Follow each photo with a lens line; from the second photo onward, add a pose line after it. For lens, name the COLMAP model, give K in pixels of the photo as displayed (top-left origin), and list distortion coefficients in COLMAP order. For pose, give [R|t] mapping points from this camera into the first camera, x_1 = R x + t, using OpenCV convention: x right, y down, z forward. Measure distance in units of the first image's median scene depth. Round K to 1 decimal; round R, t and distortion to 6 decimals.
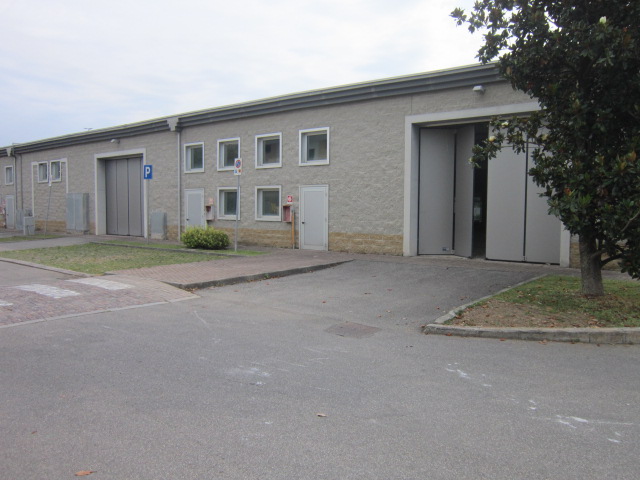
lens RADIAL K [[532.7, 0, 319.3], [0, 532.7, 238.1], [0, 0, 1]] dist [-0.042882, 0.013501]
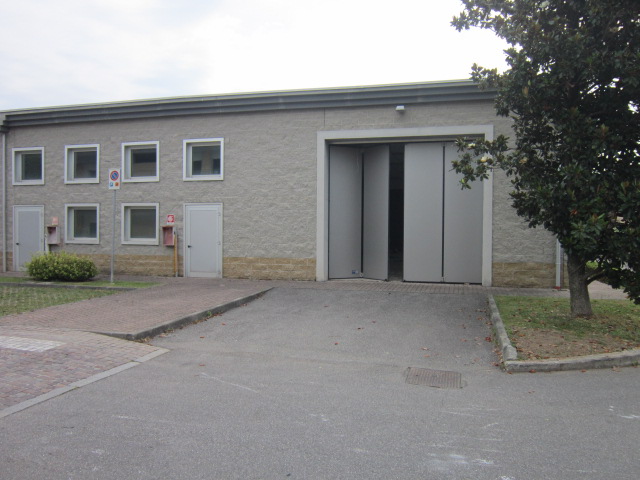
lens RADIAL K [[532.7, 0, 319.6], [0, 532.7, 236.2], [0, 0, 1]] dist [-0.042882, 0.013501]
pose [[0.917083, -0.006047, 0.398651, -0.203050], [0.022345, 0.999093, -0.036248, -0.010645], [-0.398070, 0.042150, 0.916386, 0.142530]]
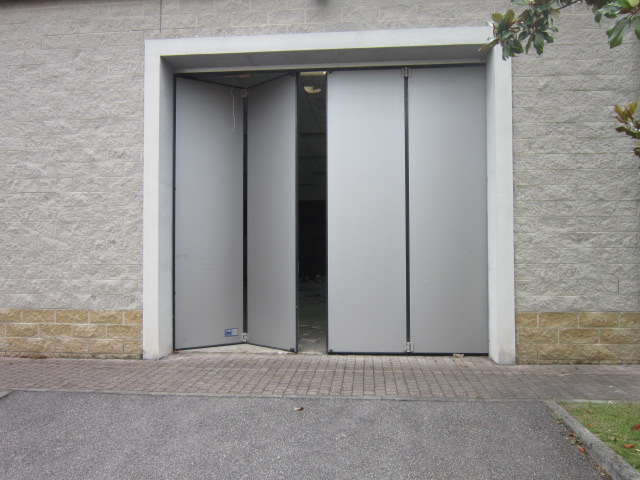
lens RADIAL K [[532.7, 0, 319.0], [0, 532.7, 235.2], [0, 0, 1]] dist [-0.042882, 0.013501]
pose [[0.836603, 0.003488, 0.547799, 0.041738], [0.041825, 0.996654, -0.070221, -0.029499], [-0.546211, 0.081659, 0.833658, 0.550505]]
